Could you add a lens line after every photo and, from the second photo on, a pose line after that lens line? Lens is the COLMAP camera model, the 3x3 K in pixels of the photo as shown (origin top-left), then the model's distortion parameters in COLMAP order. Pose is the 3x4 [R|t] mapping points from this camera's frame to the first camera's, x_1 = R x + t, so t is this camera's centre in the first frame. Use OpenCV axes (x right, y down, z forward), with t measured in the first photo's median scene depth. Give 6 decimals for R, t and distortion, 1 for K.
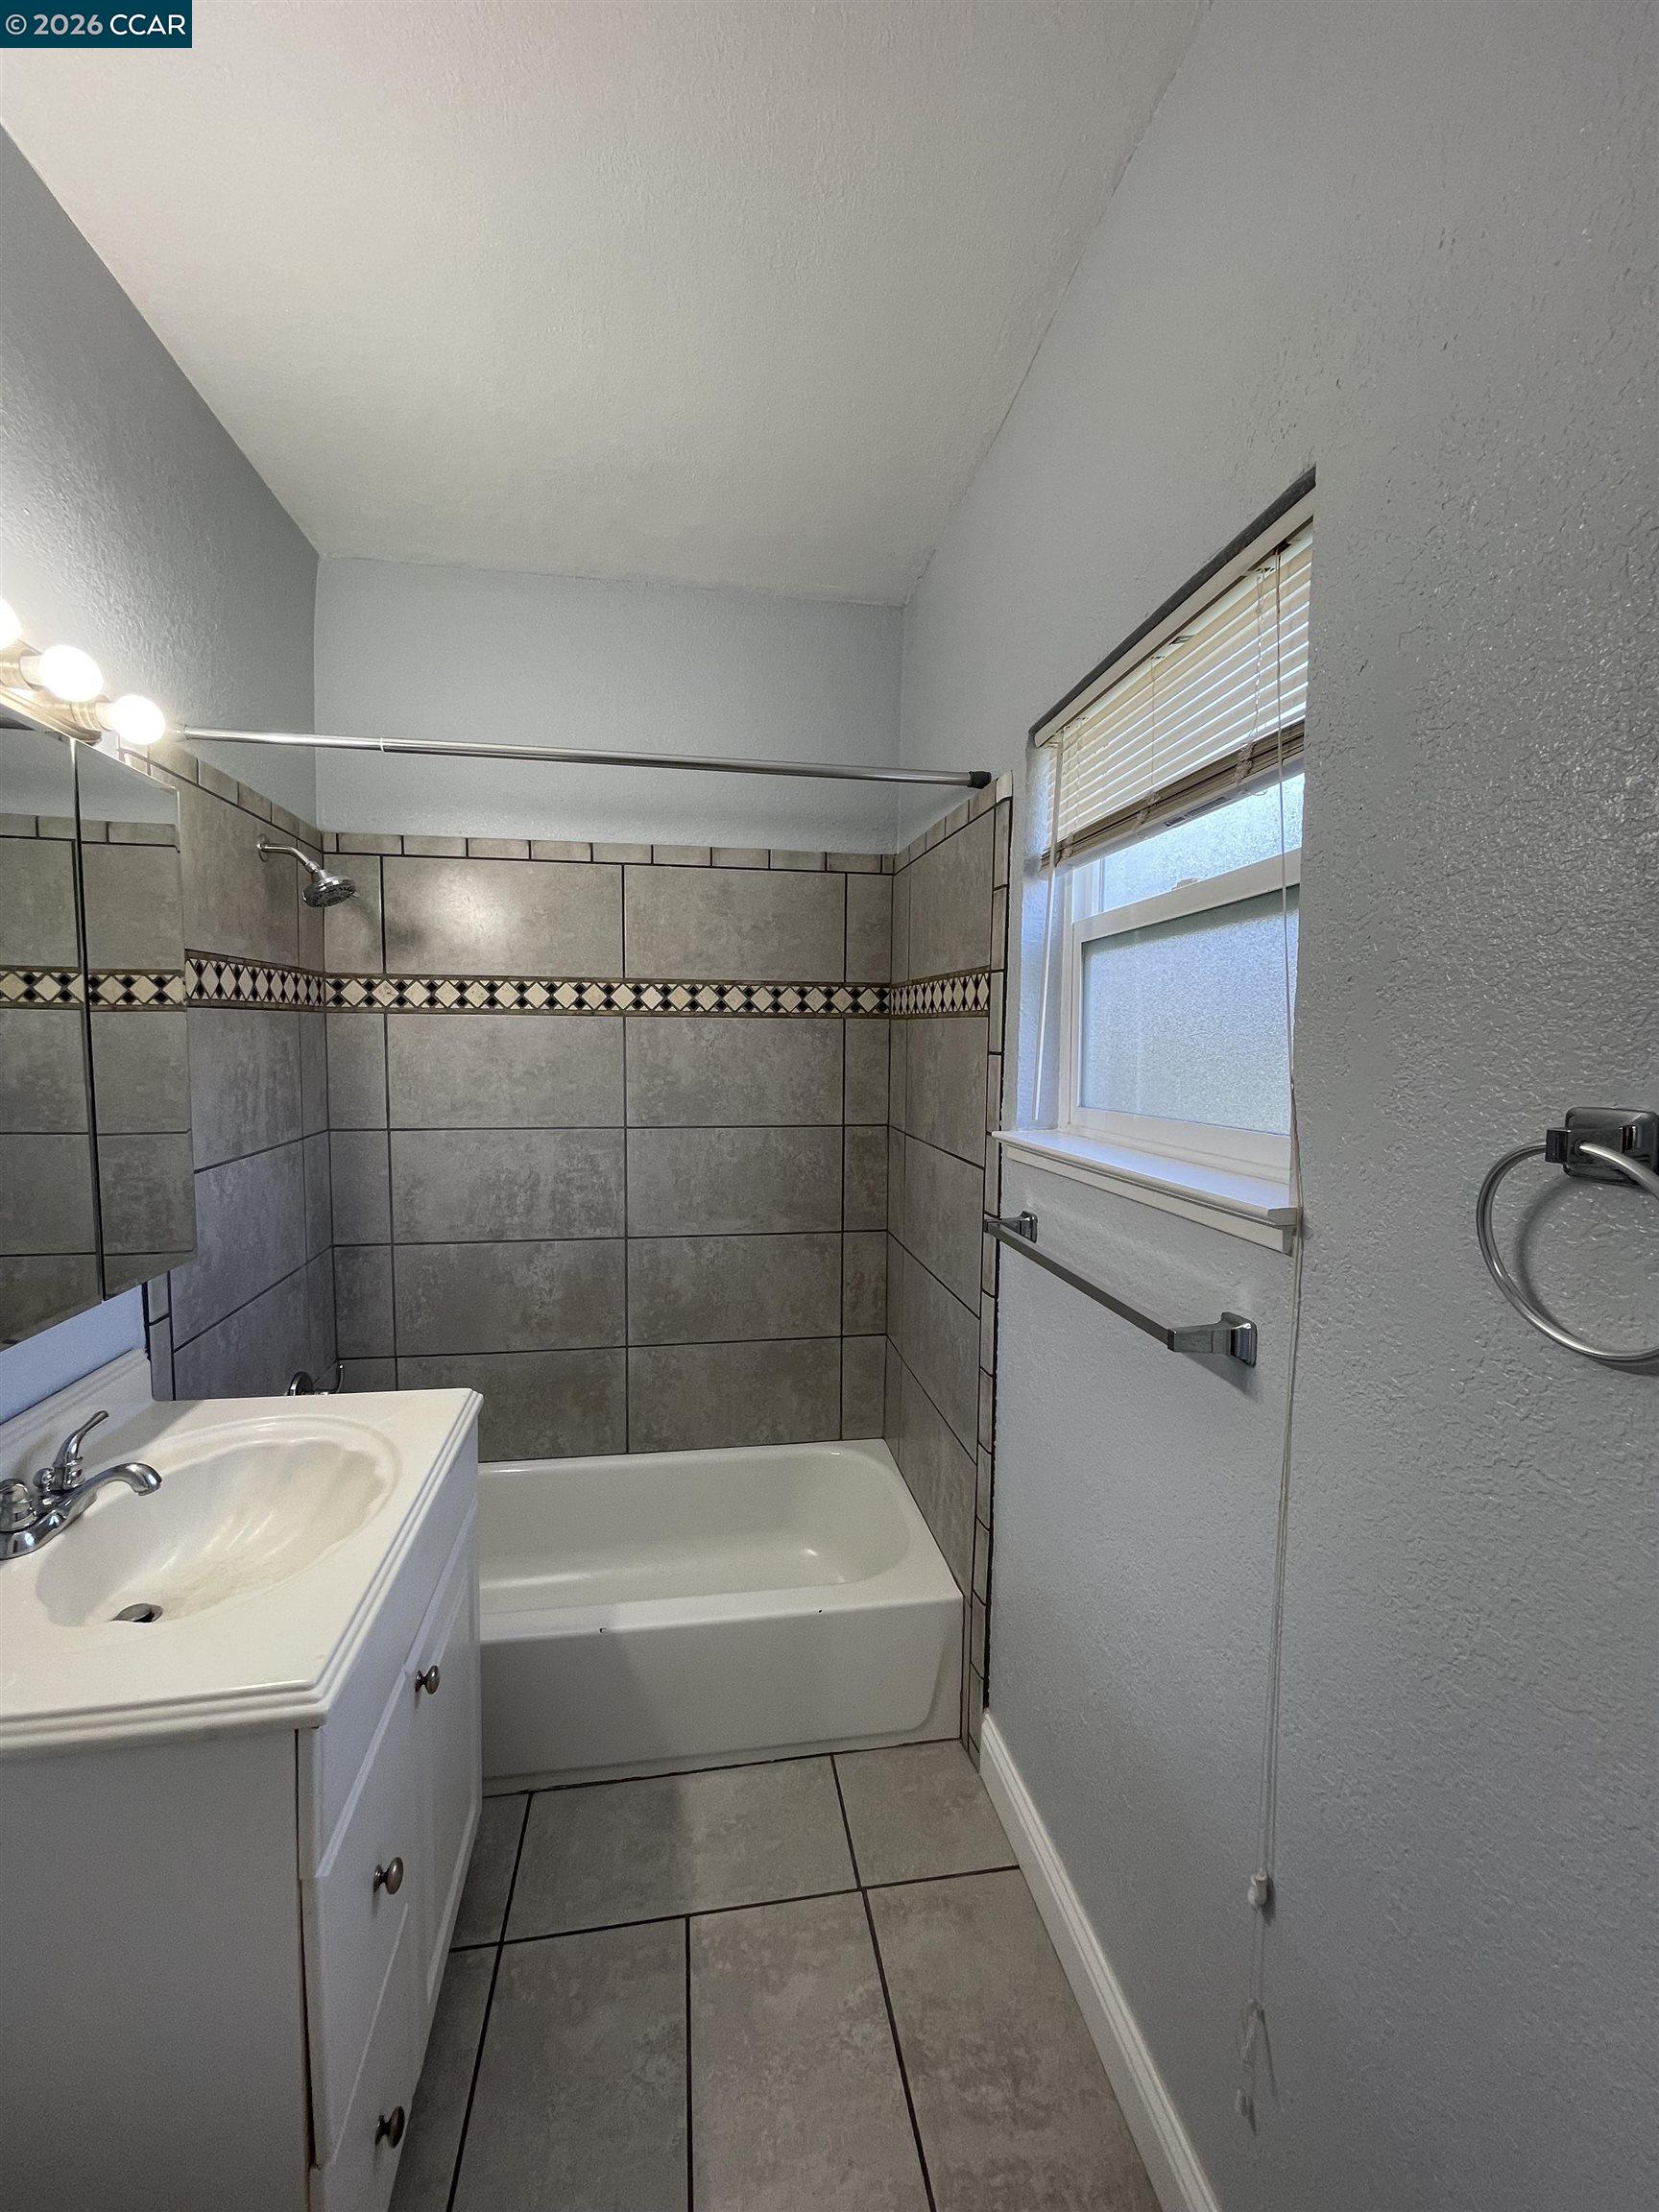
lens RADIAL K [[897.2, 0, 822.0], [0, 897.2, 1103.7], [0, 0, 1]] dist [-0.003016, 0.000527]
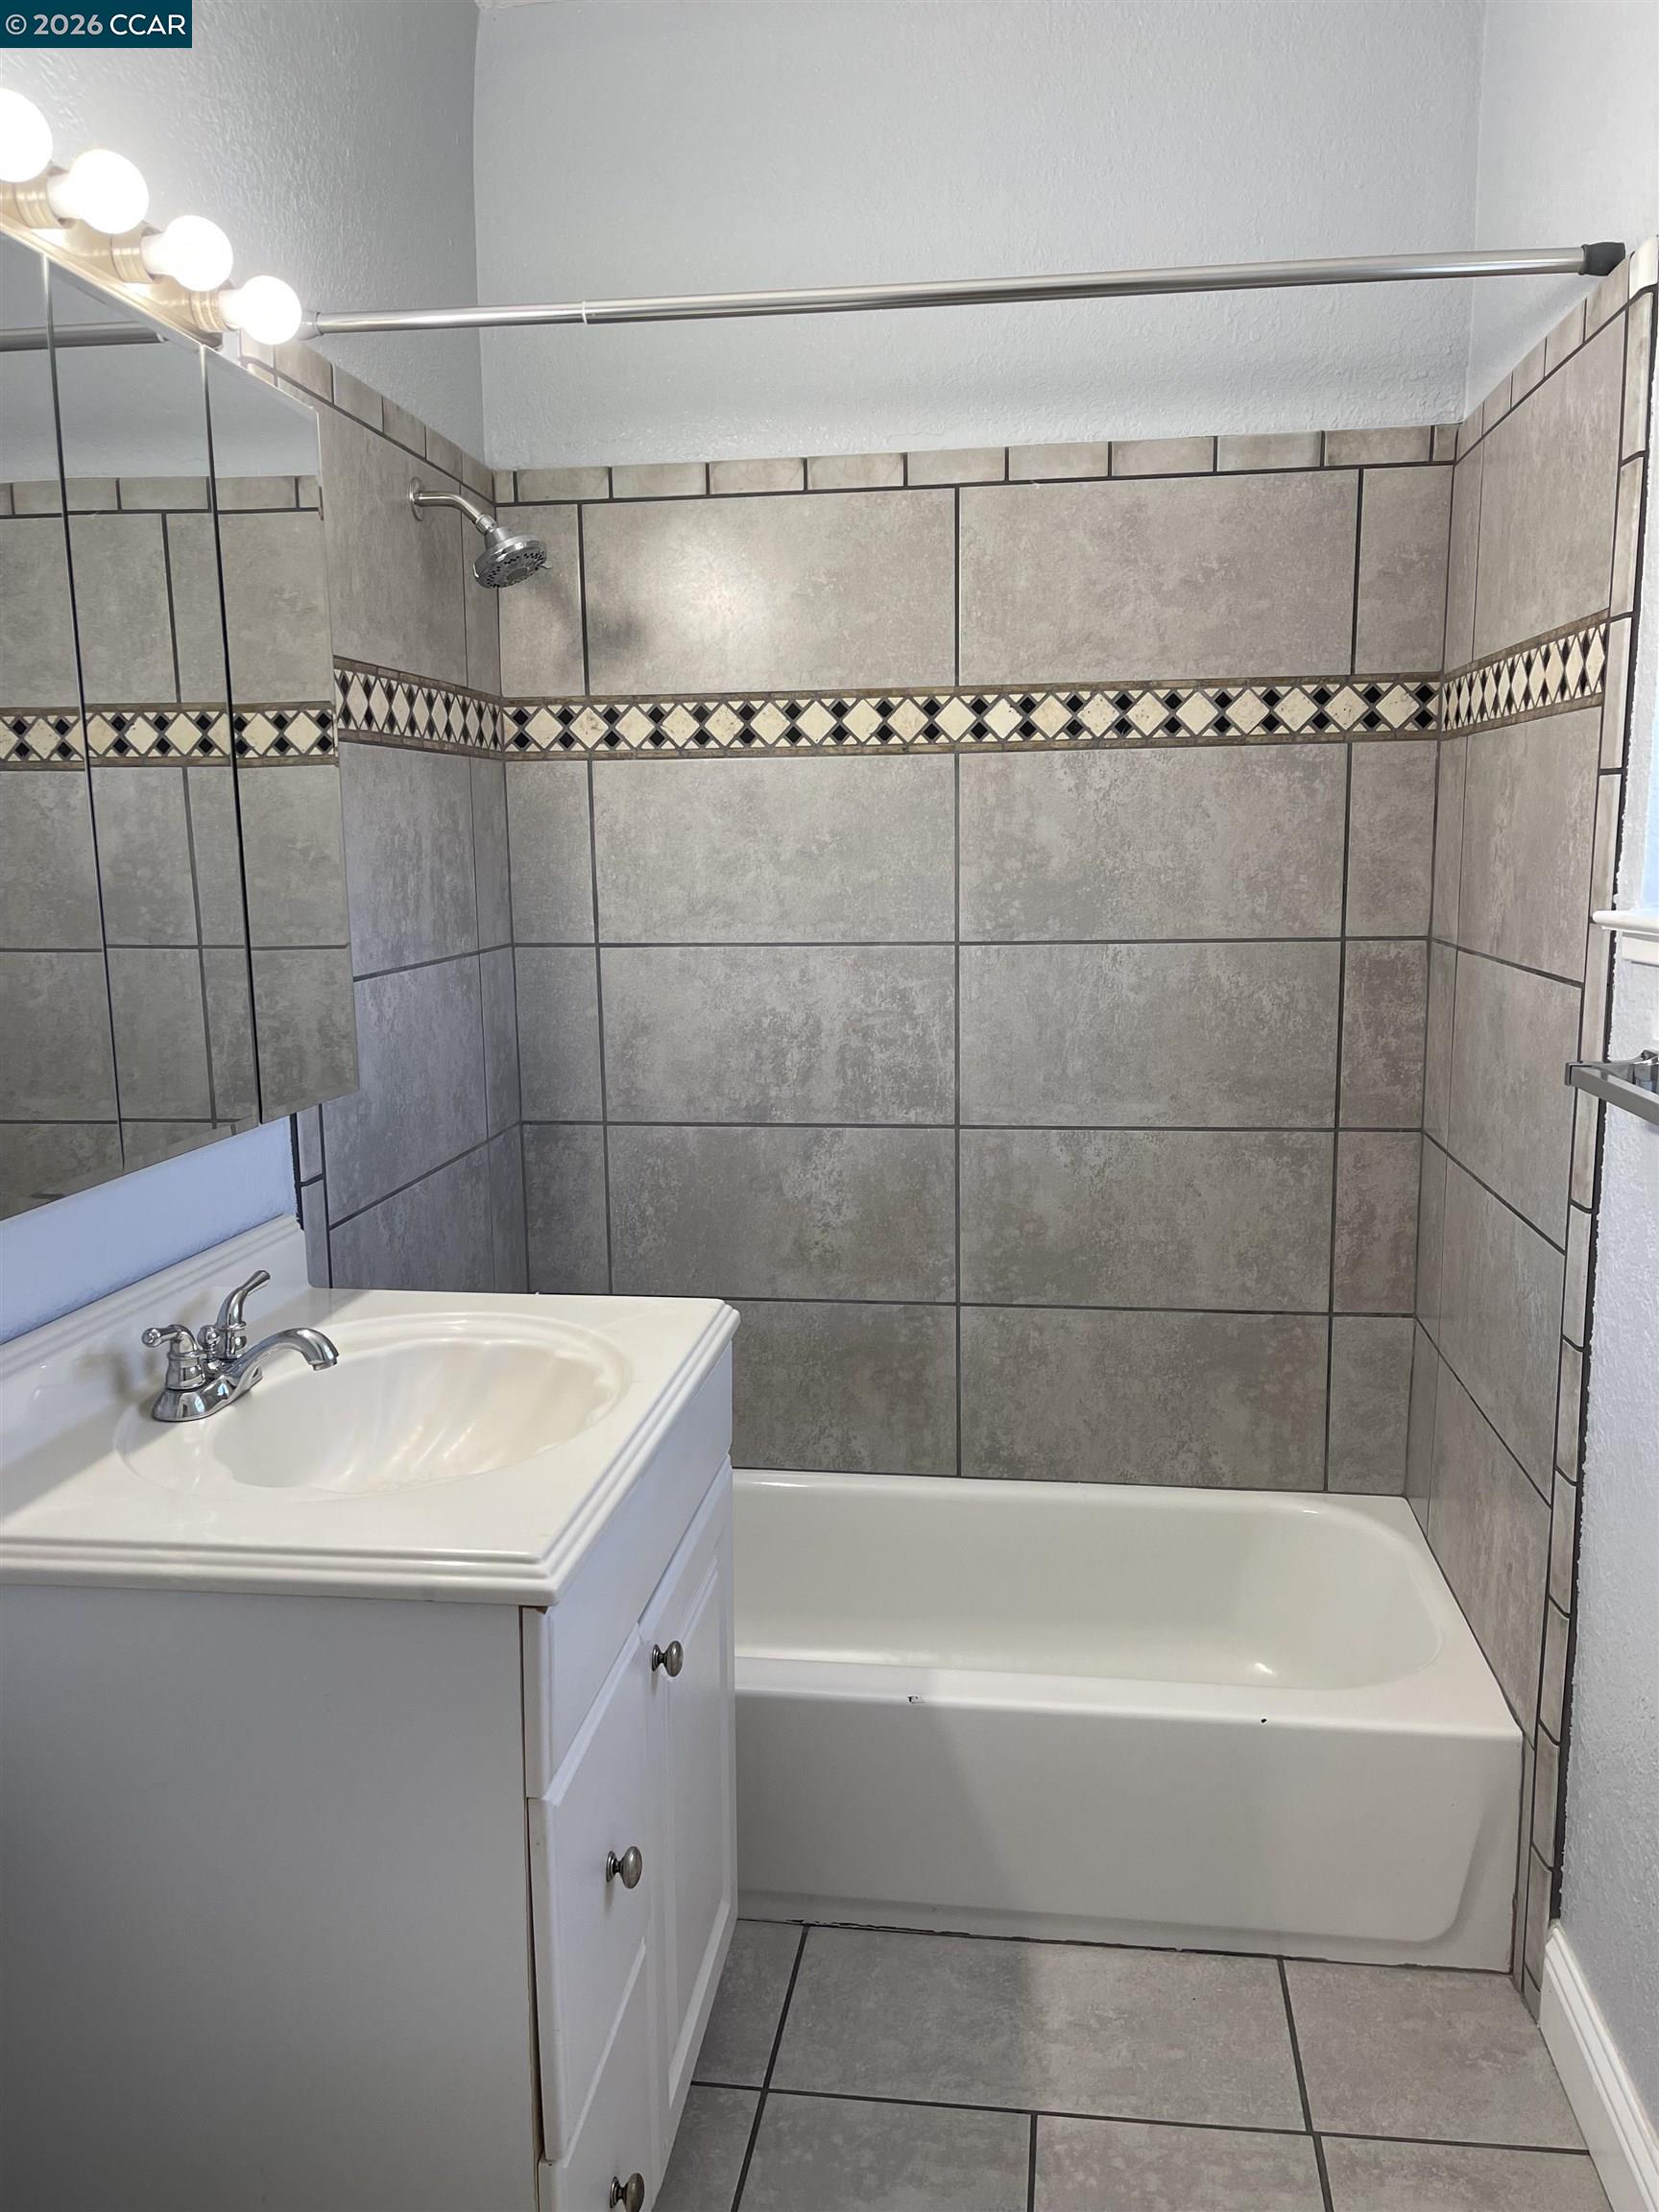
lens RADIAL K [[1674.4, 0, 842.5], [0, 1674.4, 1107.0], [0, 0, 1]] dist [0.051930, -0.056186]
pose [[0.956635, 0.024397, -0.290267, 0.046384], [-0.000067, 0.996505, 0.083536, 0.058704], [0.291291, -0.079894, 0.953293, -0.131540]]
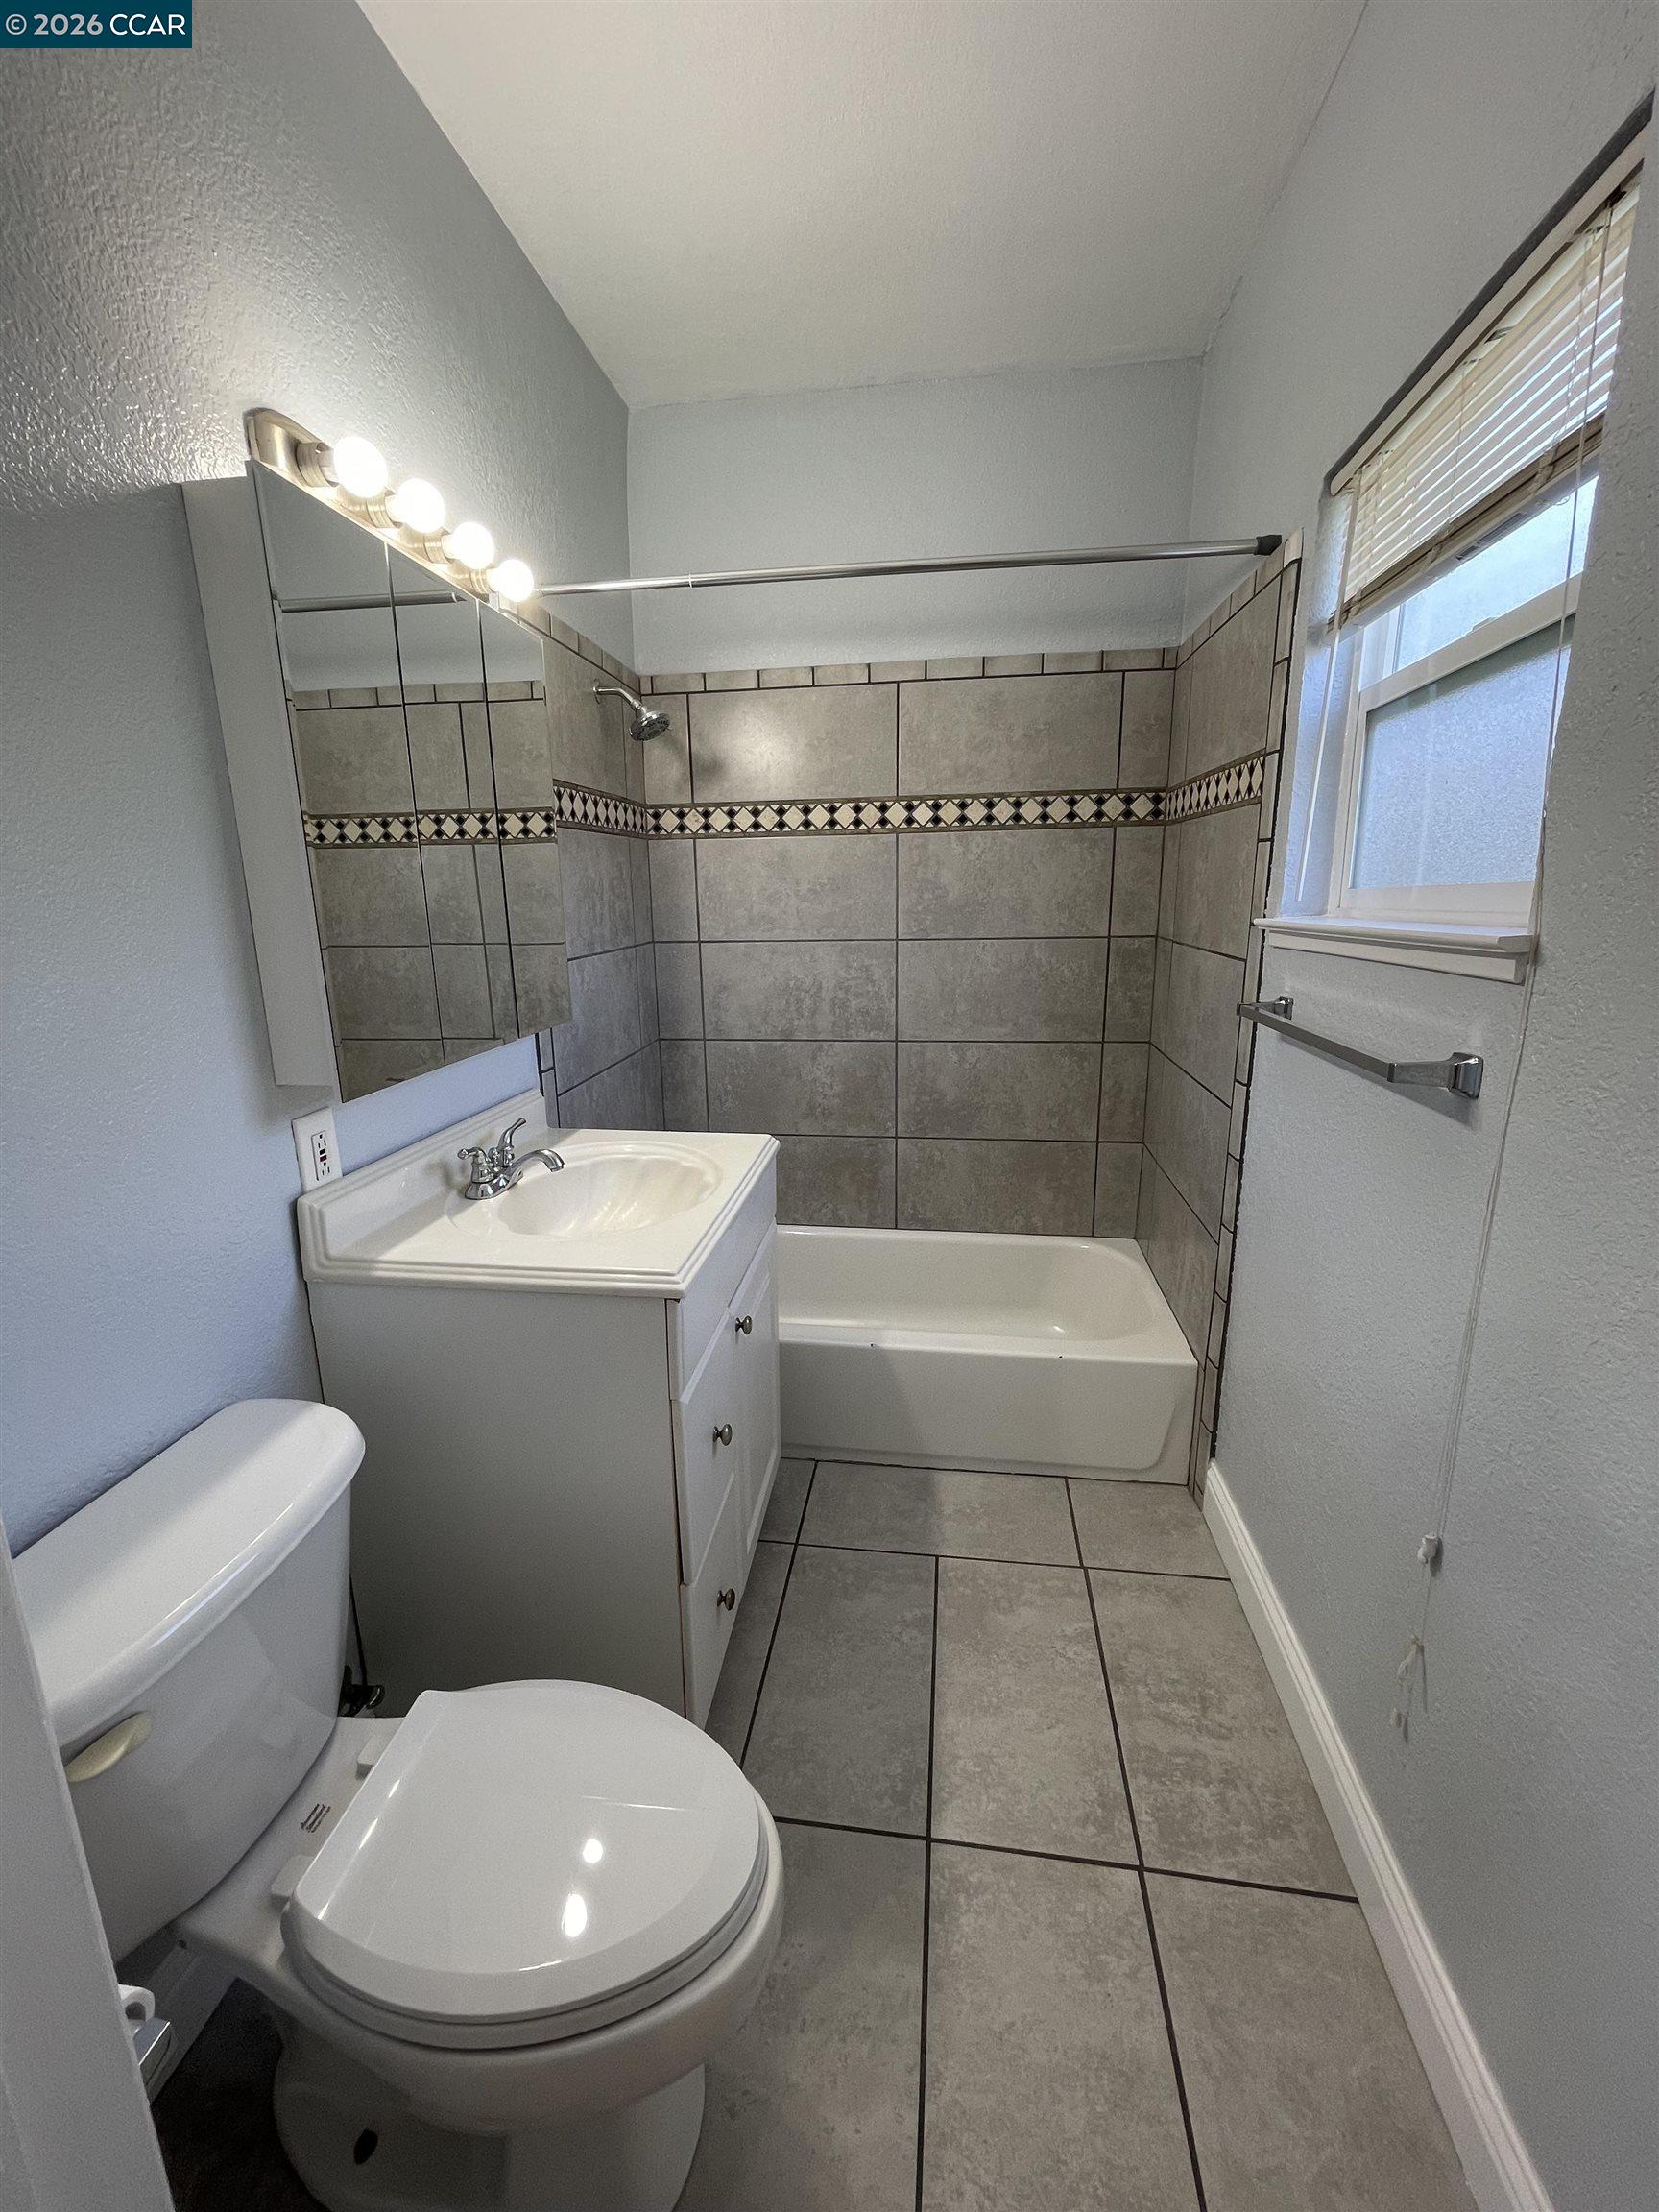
lens RADIAL K [[897.2, 0, 820.4], [0, 897.2, 1095.9], [0, 0, 1]] dist [-0.003016, 0.000527]
pose [[0.953668, 0.043489, -0.297701, 0.031770], [0.002781, 0.988181, 0.153266, 0.064997], [0.300848, -0.146992, 0.942276, -0.109473]]
